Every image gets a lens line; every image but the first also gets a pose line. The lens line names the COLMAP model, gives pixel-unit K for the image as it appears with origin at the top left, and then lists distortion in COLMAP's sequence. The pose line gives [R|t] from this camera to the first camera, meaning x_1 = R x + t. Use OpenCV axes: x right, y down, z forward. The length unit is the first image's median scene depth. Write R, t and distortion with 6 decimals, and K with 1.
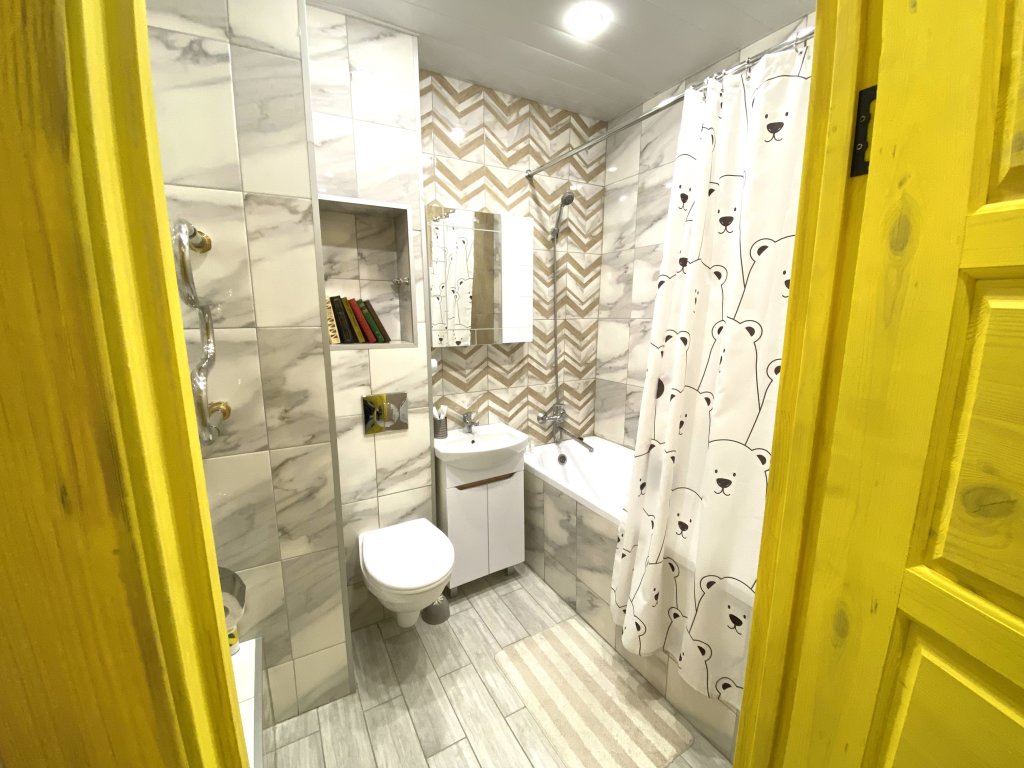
lens RADIAL K [[417.8, 0, 513.5], [0, 417.8, 386.0], [0, 0, 1]] dist [0.008122, -0.004920]
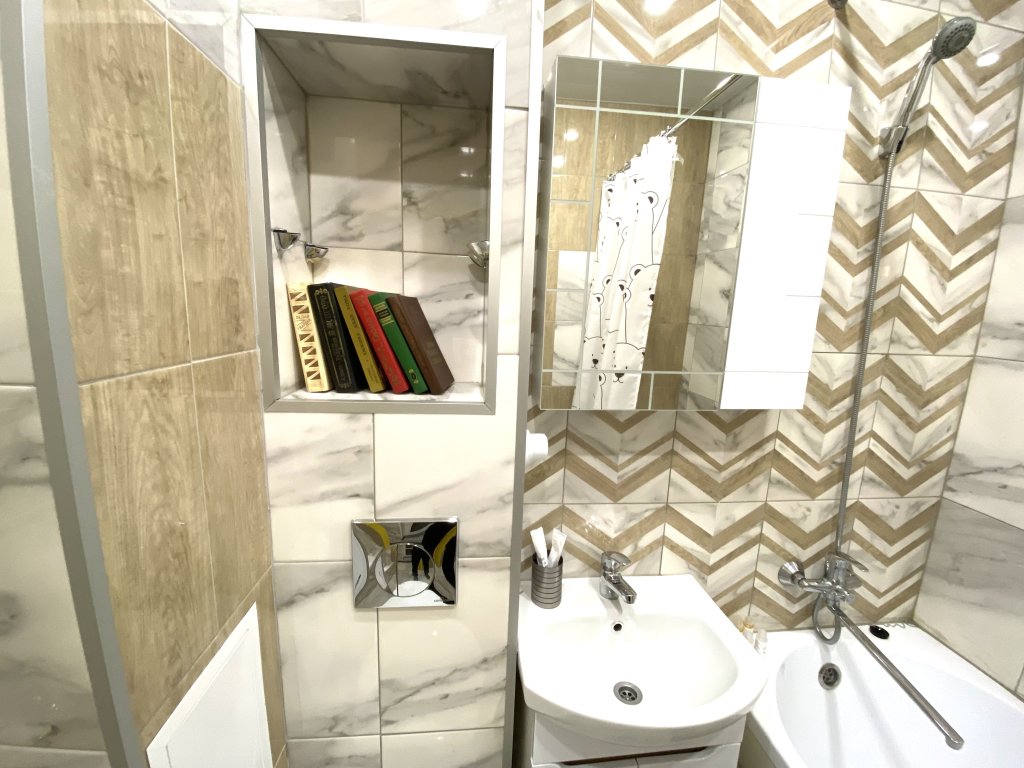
lens RADIAL K [[417.8, 0, 506.5], [0, 417.8, 381.9], [0, 0, 1]] dist [0.008122, -0.004920]
pose [[0.907532, 0.106919, -0.406146, -0.047135], [-0.111509, 0.993686, 0.012423, -0.101736], [0.404910, 0.034015, 0.913724, 0.495420]]
